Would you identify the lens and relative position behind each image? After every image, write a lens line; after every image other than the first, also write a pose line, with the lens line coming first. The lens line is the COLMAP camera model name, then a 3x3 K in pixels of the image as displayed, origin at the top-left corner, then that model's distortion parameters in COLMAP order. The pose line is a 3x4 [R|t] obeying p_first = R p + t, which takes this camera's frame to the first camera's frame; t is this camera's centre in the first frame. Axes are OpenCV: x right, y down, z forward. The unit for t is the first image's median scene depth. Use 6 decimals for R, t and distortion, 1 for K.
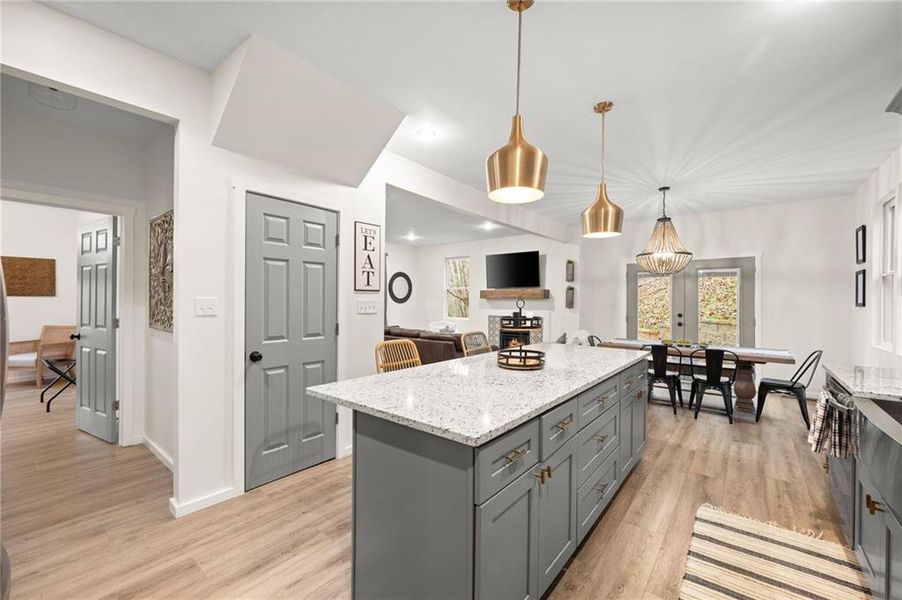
lens RADIAL K [[369.8, 0, 453.5], [0, 369.8, 304.3], [0, 0, 1]] dist [-0.000038, 0.000011]
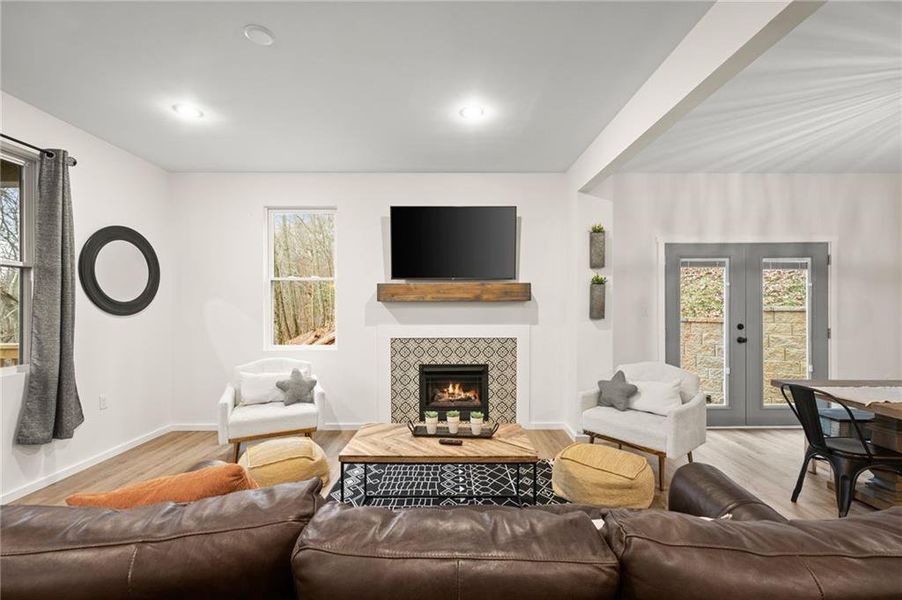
lens RADIAL K [[371.1, 0, 453.6], [0, 371.1, 306.9], [0, 0, 1]] dist [0.000132, -0.000088]
pose [[0.775761, -0.008503, 0.630969, -0.169756], [0.012135, 0.999925, -0.001444, -0.008910], [-0.630910, 0.008777, 0.775806, 0.726379]]
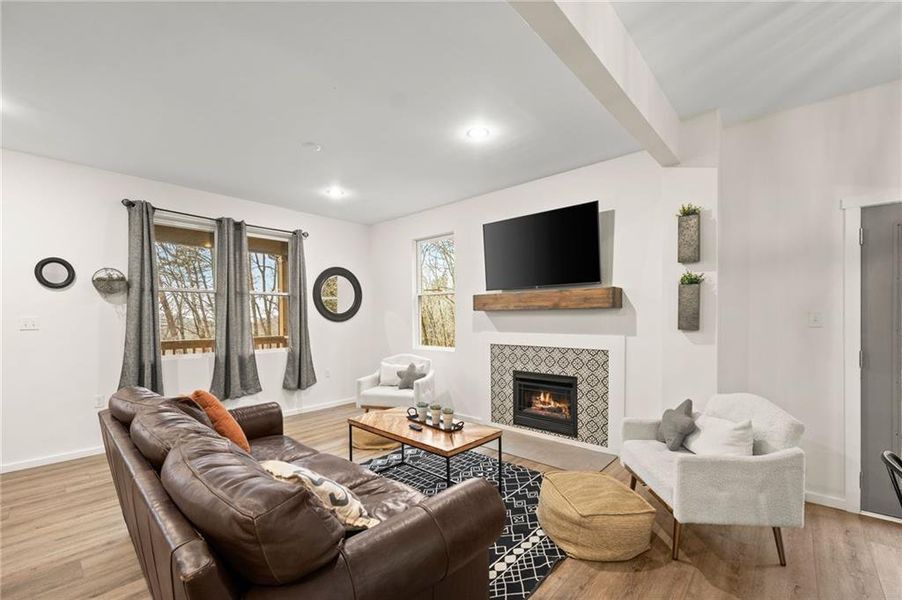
lens RADIAL K [[379.1, 0, 448.1], [0, 379.1, 320.5], [0, 0, 1]] dist [-0.000309, 0.000014]
pose [[0.997967, -0.014394, -0.062082, 0.085167], [0.014636, 0.999887, 0.003443, -0.005733], [0.062026, -0.004344, 0.998065, 0.585892]]
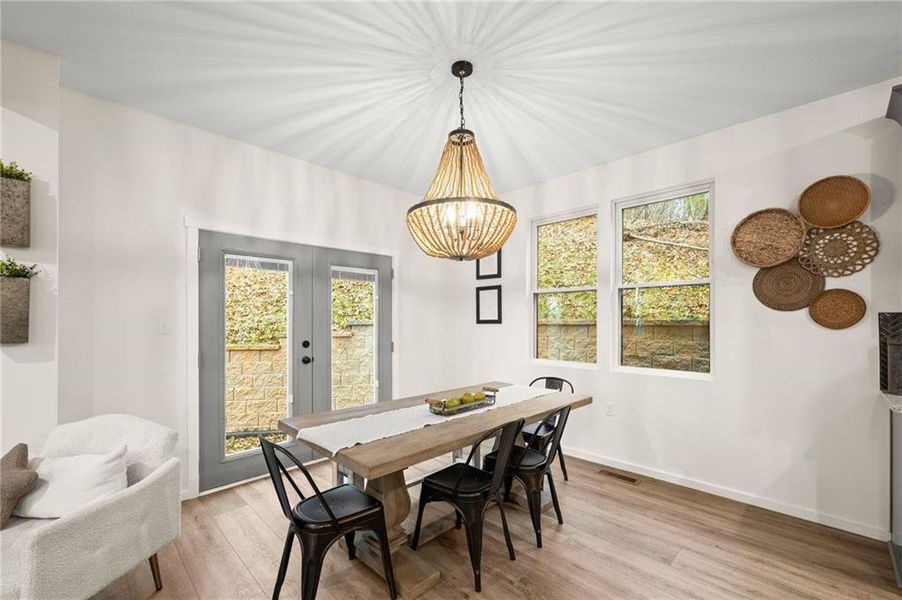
lens RADIAL K [[374.8, 0, 450.3], [0, 374.8, 318.6], [0, 0, 1]] dist [-0.001330, -0.000405]
pose [[0.107052, -0.003441, 0.994247, 0.076859], [0.007924, 0.999965, 0.002608, -0.006599], [-0.994222, 0.007599, 0.107075, 0.652159]]
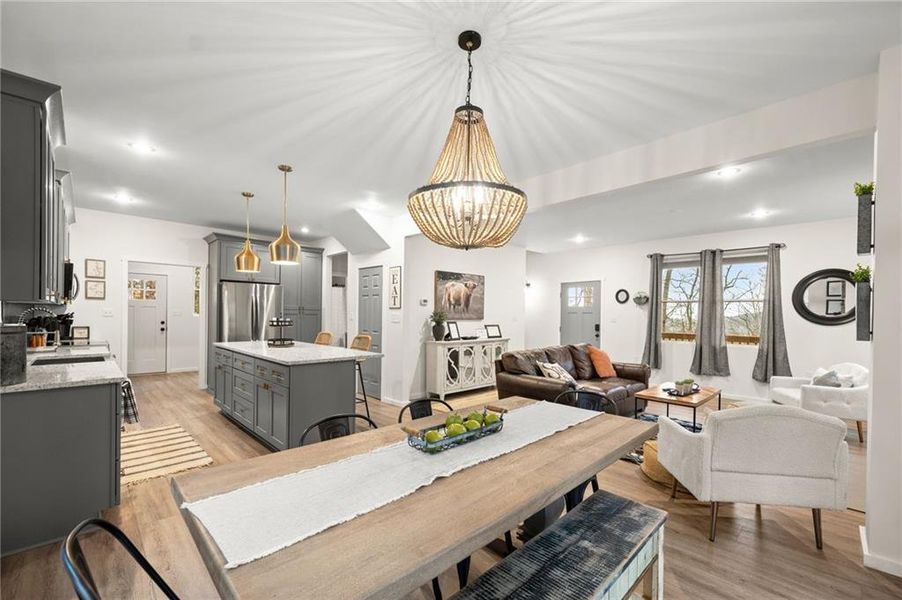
lens RADIAL K [[379.1, 0, 448.1], [0, 379.1, 320.5], [0, 0, 1]] dist [-0.000309, 0.000014]
pose [[-0.128556, 0.003514, -0.991696, 0.669473], [-0.024527, 0.999677, 0.006721, -0.000410], [0.991399, 0.025188, -0.128428, 0.700666]]
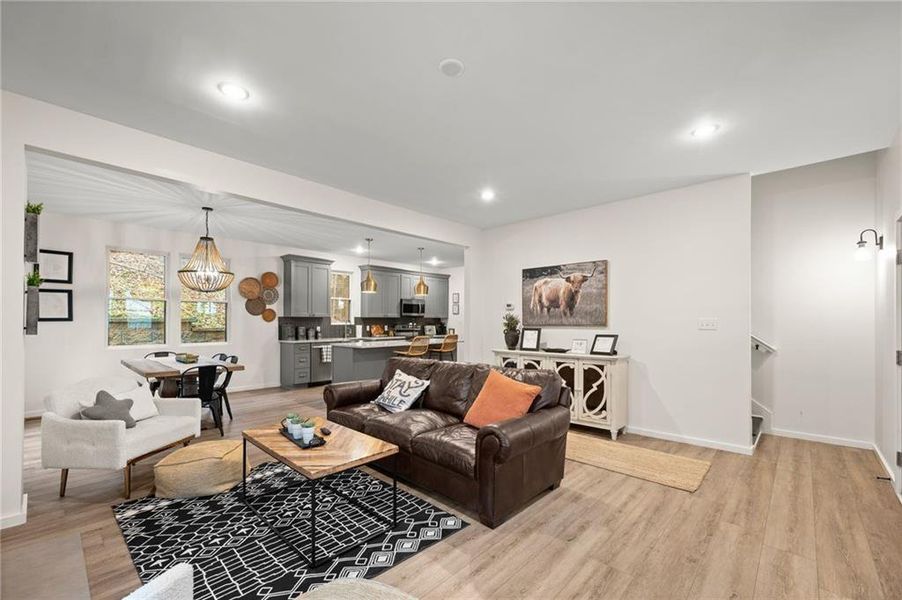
lens RADIAL K [[374.8, 0, 450.3], [0, 374.8, 318.6], [0, 0, 1]] dist [-0.001330, -0.000405]
pose [[-0.996979, -0.010001, 0.077020, -0.128735], [-0.009712, 0.999944, 0.004130, -0.011816], [-0.077057, 0.003369, -0.997021, 1.342654]]
